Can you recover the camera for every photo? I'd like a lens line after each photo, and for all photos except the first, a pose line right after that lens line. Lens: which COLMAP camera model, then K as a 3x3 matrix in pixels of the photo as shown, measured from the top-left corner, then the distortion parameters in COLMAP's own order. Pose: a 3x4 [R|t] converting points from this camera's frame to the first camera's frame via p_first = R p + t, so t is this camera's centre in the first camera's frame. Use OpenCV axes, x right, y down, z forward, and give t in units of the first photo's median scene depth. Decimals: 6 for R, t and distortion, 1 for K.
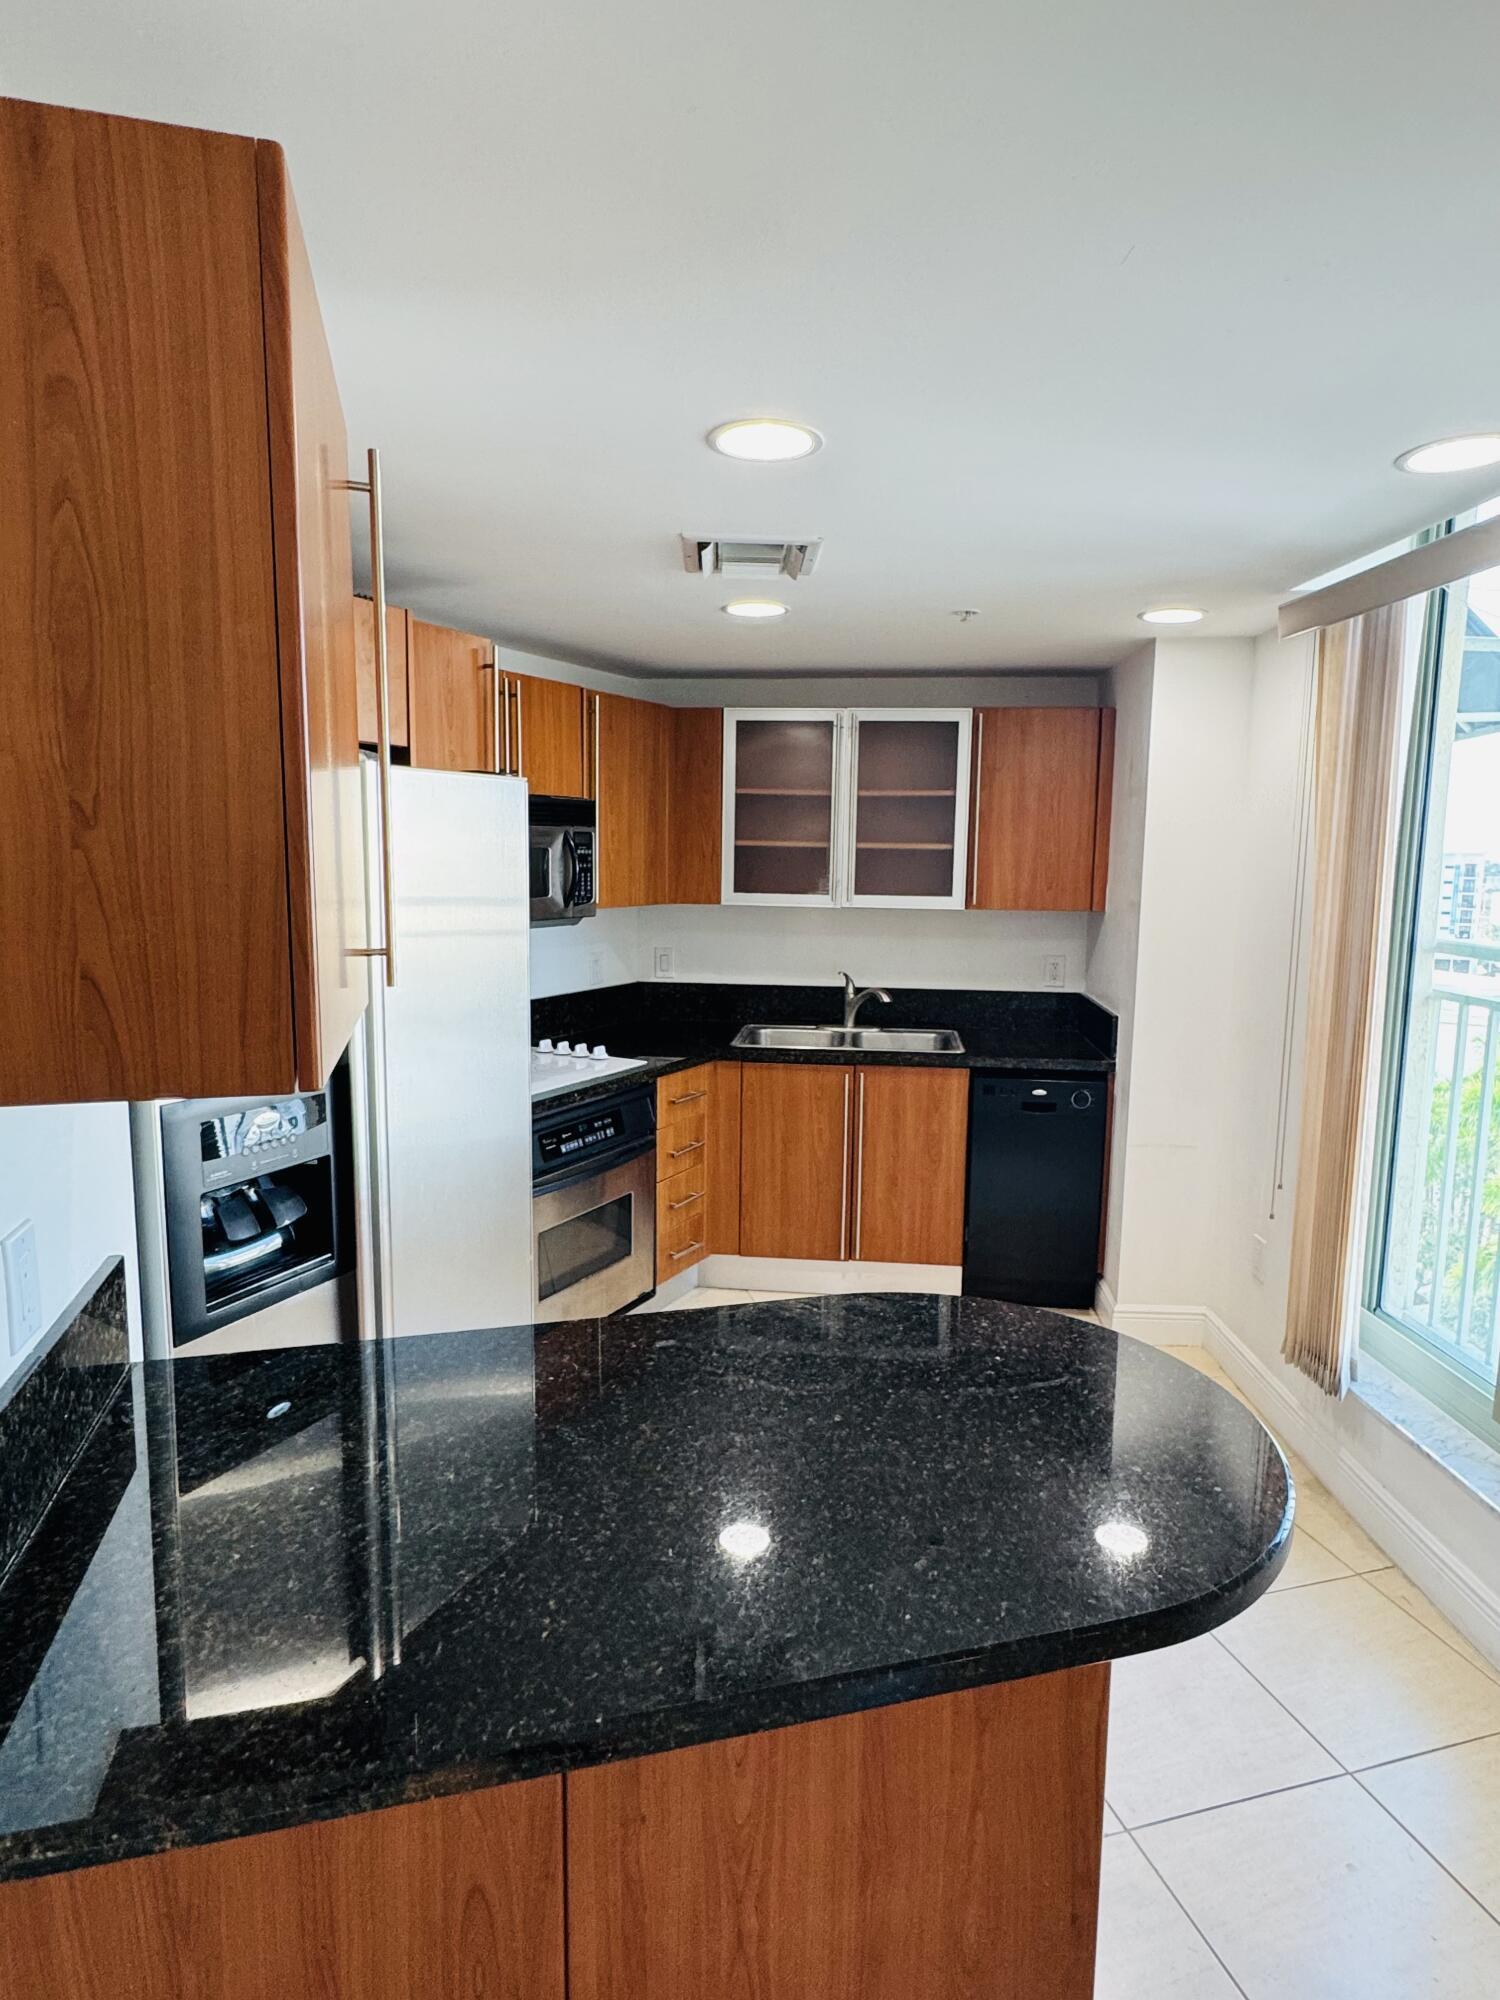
lens RADIAL K [[1134.7, 0, 757.2], [0, 1134.7, 1000.0], [0, 0, 1]] dist [0.010219, -0.002525]
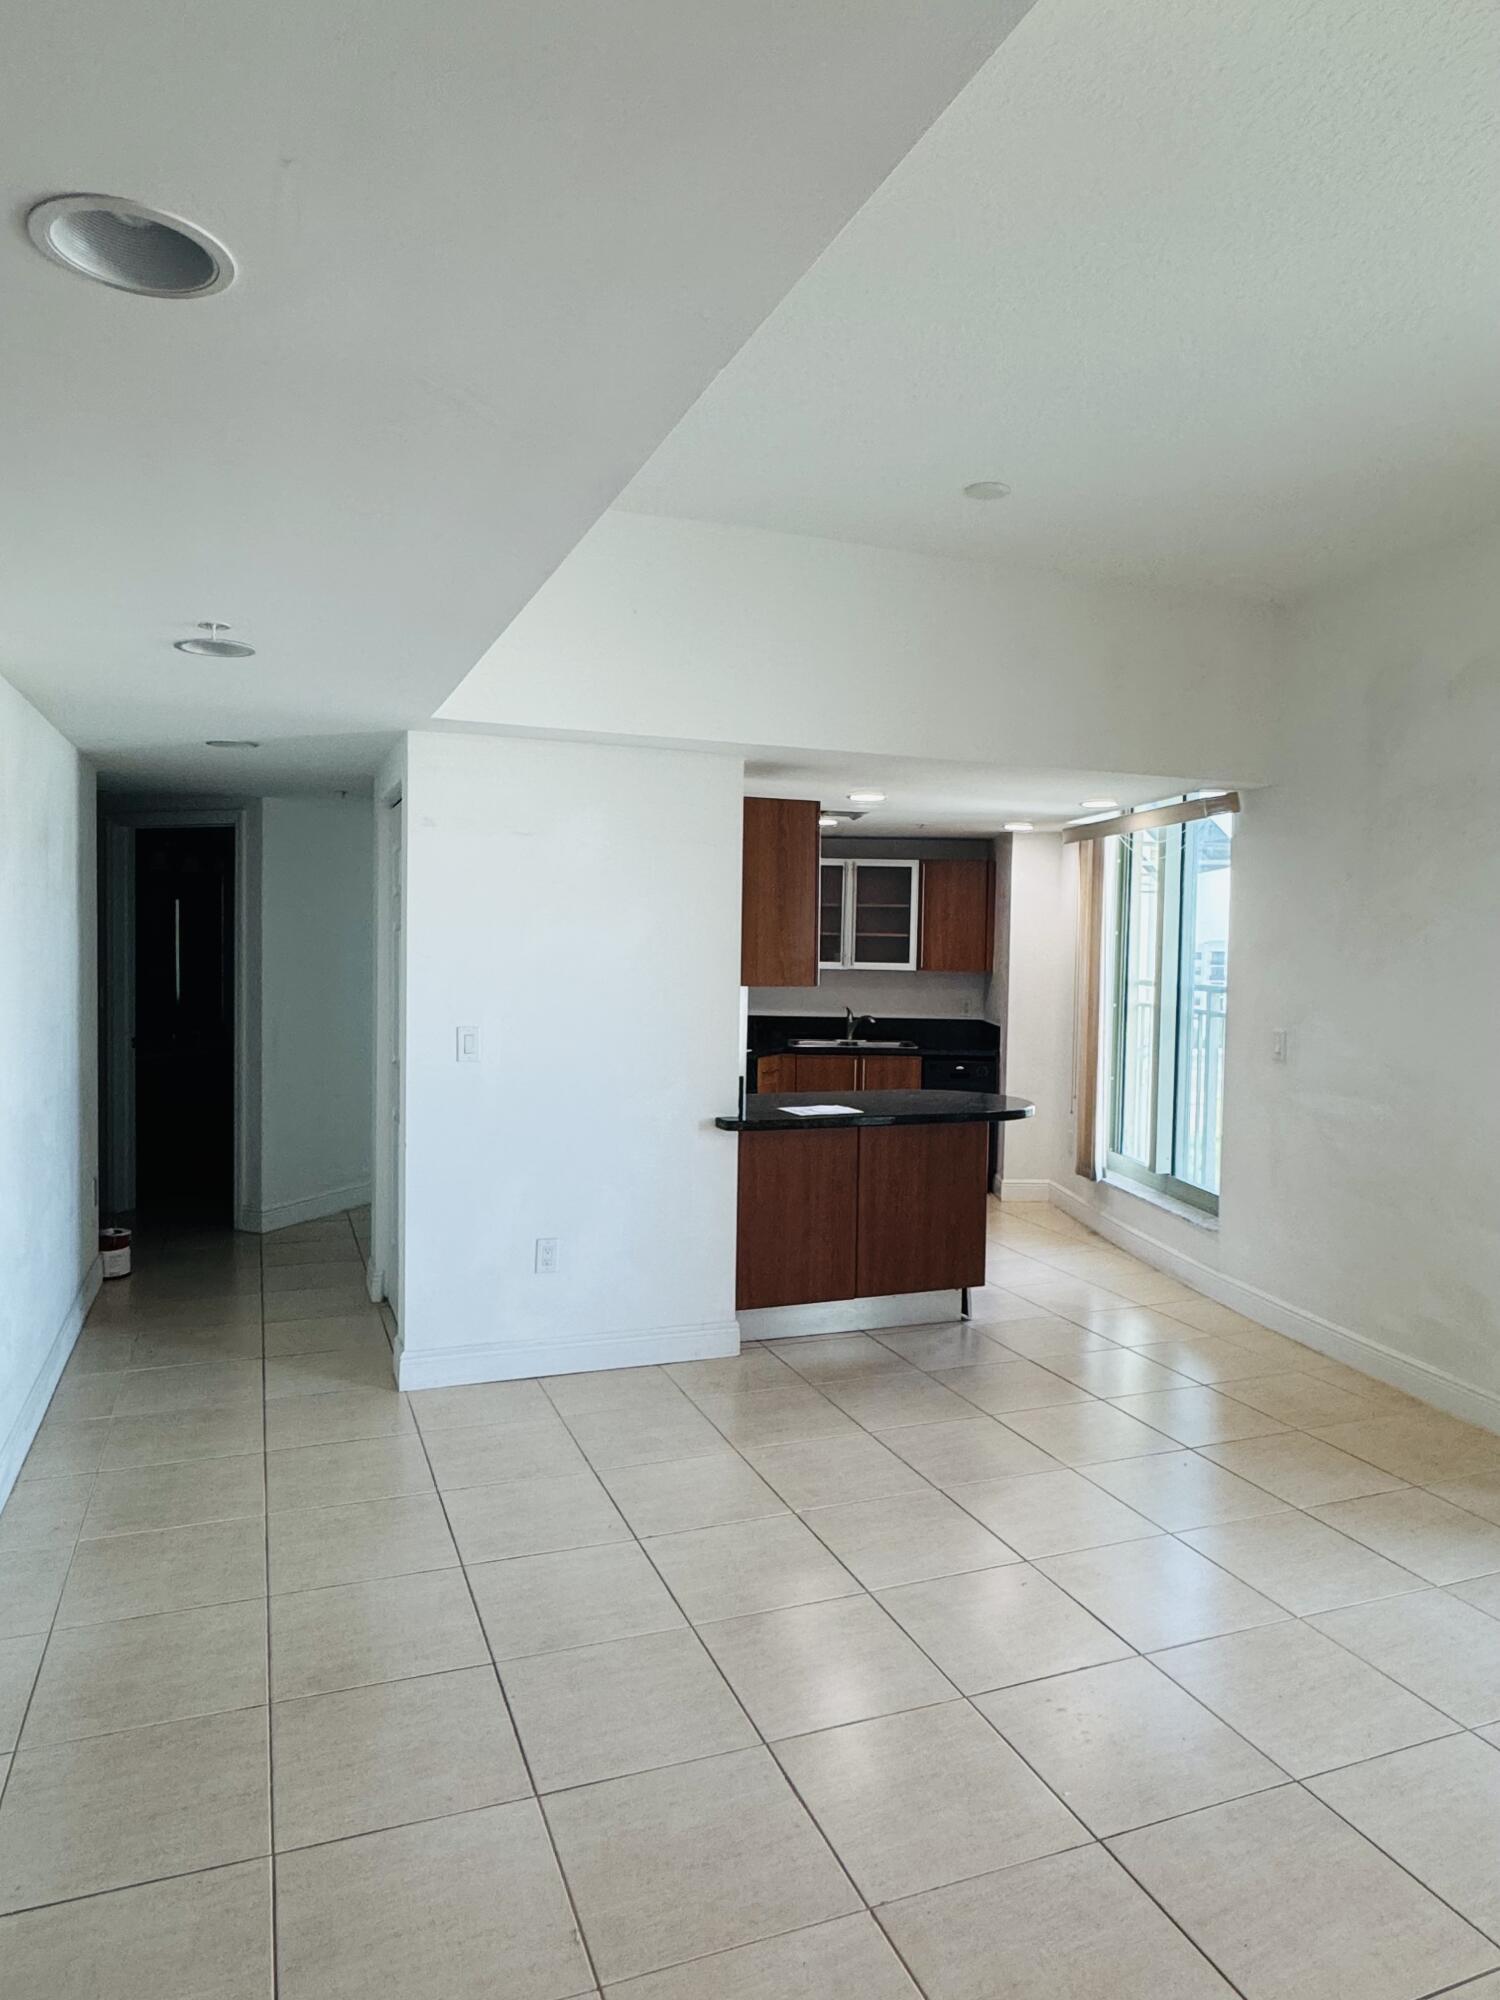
lens RADIAL K [[1294.7, 0, 749.2], [0, 1294.7, 991.6], [0, 0, 1]] dist [-0.003134, -0.000195]
pose [[0.995722, 0.003038, 0.092352, -0.272622], [0.005348, 0.995889, -0.090421, 0.139282], [-0.092248, 0.090528, 0.991612, -1.014375]]
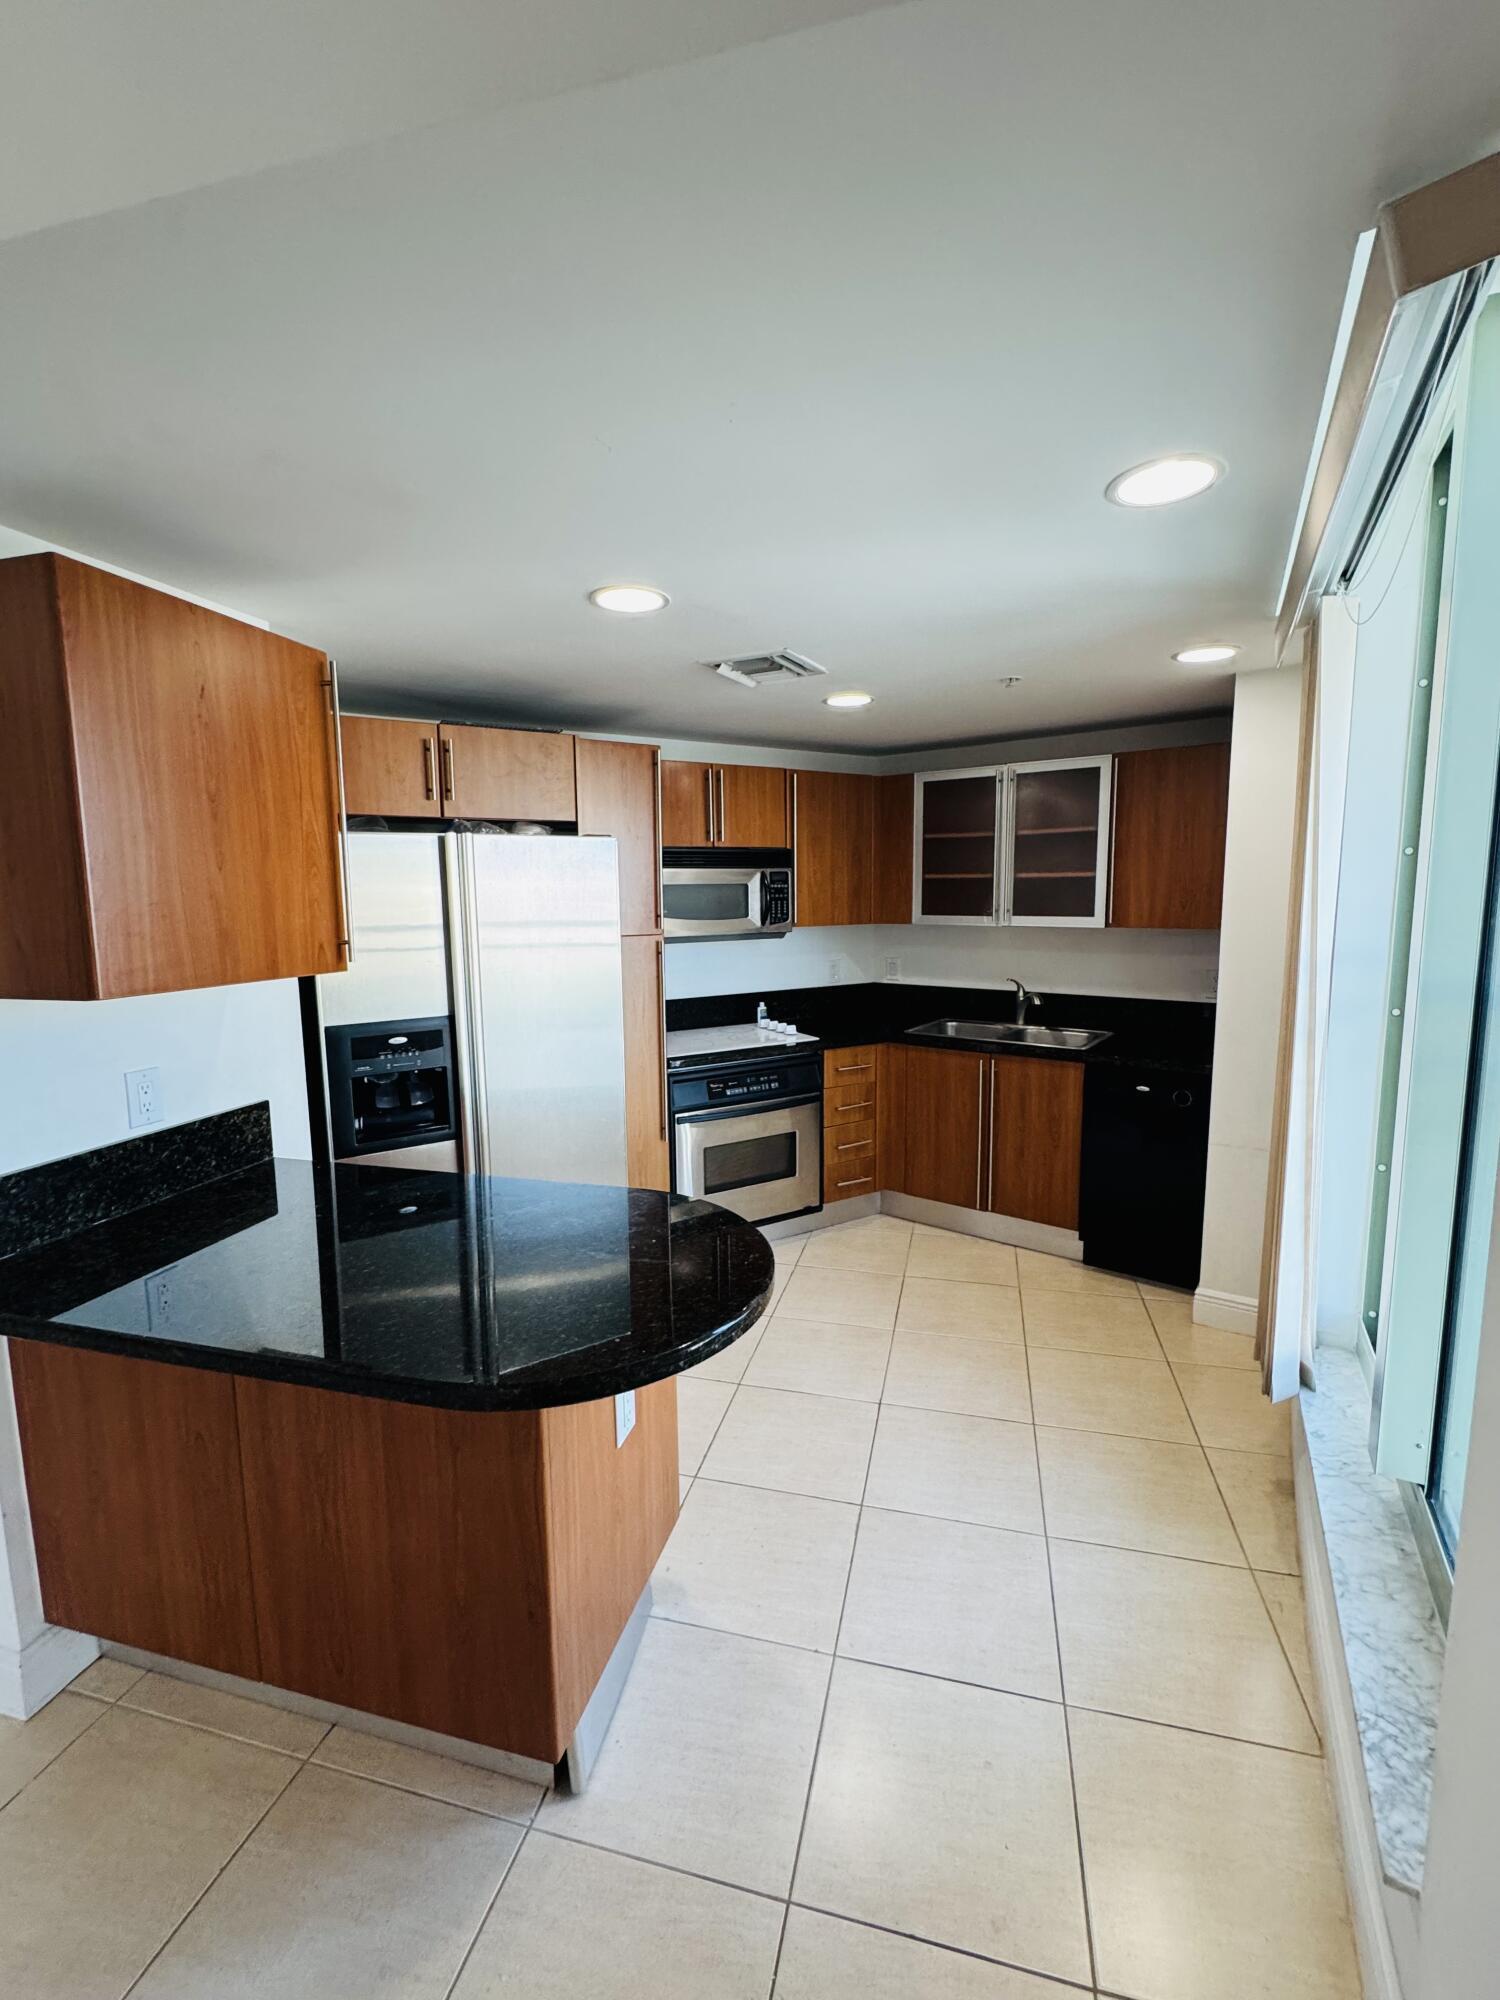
lens RADIAL K [[854.4, 0, 755.7], [0, 854.4, 1000.2], [0, 0, 1]] dist [-0.000700, -0.000952]
pose [[0.862249, 0.041052, -0.504818, 0.325405], [-0.045733, 0.998949, 0.003121, 0.008237], [0.504416, 0.020396, 0.863220, 0.066414]]
